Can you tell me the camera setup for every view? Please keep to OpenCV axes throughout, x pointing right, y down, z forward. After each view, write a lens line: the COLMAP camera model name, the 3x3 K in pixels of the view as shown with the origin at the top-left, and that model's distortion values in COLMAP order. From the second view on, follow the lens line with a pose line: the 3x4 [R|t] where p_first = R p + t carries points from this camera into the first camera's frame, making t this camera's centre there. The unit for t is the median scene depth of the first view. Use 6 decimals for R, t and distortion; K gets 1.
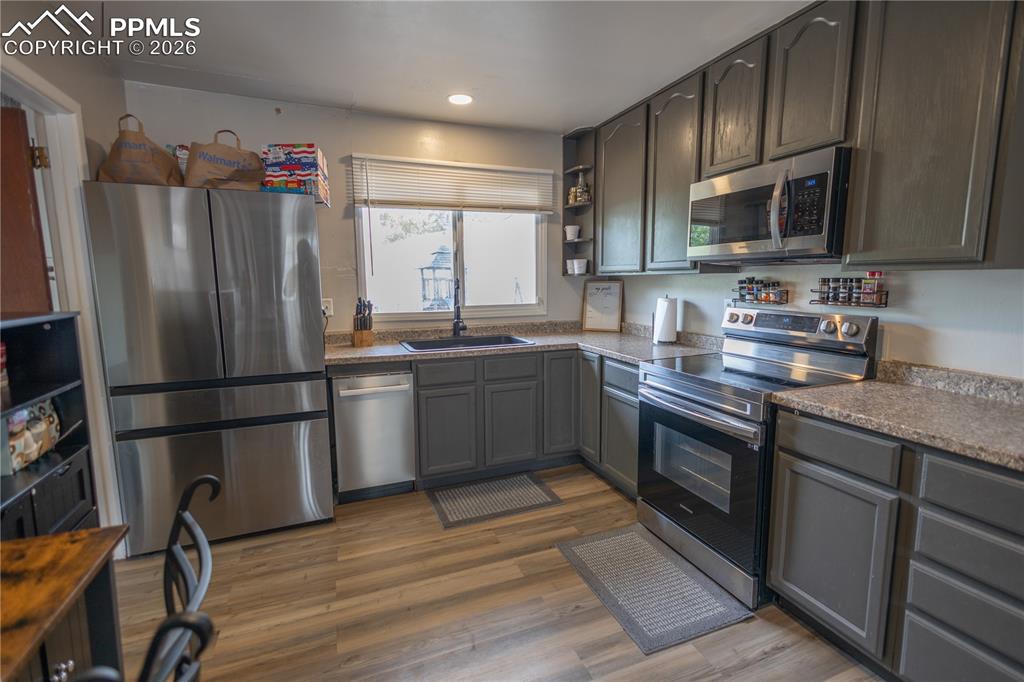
lens RADIAL K [[467.7, 0, 516.0], [0, 467.7, 338.3], [0, 0, 1]] dist [0.004190, -0.000071]
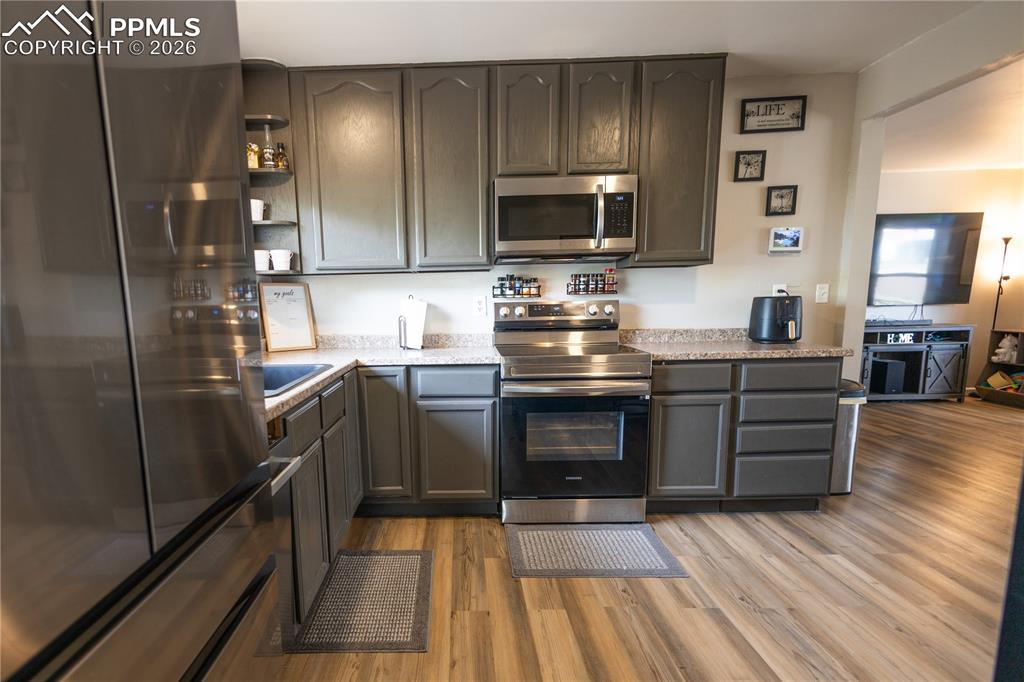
lens RADIAL K [[516.6, 0, 471.9], [0, 516.6, 378.2], [0, 0, 1]] dist [0.007436, 0.000403]
pose [[0.385518, -0.142689, 0.911601, -0.752167], [0.136061, 0.985961, 0.096788, -0.019366], [-0.912613, 0.086719, 0.399520, 0.658187]]
